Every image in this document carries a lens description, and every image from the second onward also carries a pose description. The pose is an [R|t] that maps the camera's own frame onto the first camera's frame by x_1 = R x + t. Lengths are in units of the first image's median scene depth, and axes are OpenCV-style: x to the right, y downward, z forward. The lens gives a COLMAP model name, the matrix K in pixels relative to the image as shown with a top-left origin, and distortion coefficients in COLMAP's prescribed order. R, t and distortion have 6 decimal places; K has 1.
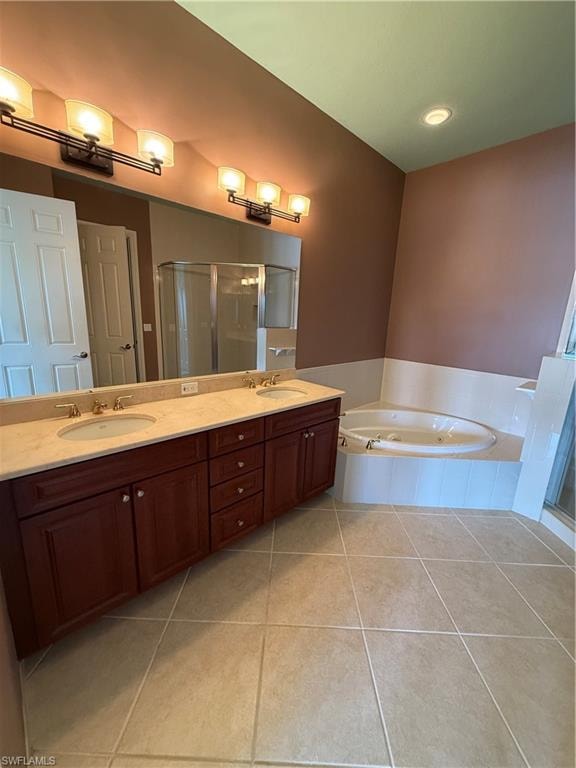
lens RADIAL K [[304.7, 0, 288.0], [0, 304.7, 384.0], [0, 0, 1]] dist [-0.014130, -0.000037]
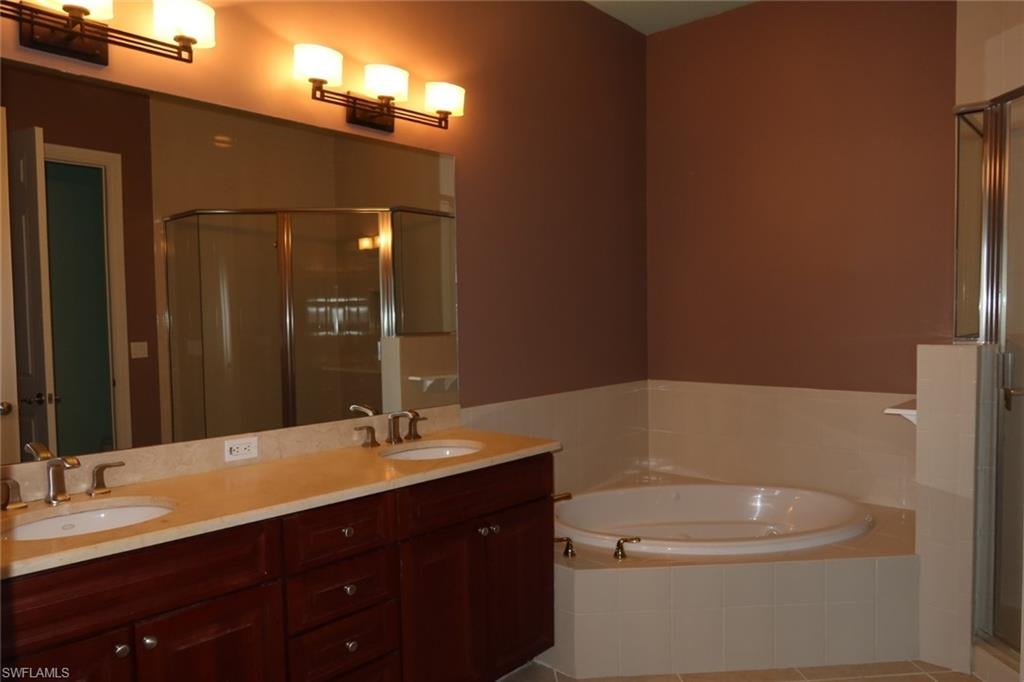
lens RADIAL K [[704.9, 0, 512.0], [0, 704.9, 341.0], [0, 0, 1]] dist [-0.027960, -0.000775]
pose [[0.995166, -0.058846, 0.078622, 0.032044], [0.072452, 0.980388, -0.183277, 0.076612], [-0.066295, 0.188087, 0.979912, -0.162434]]
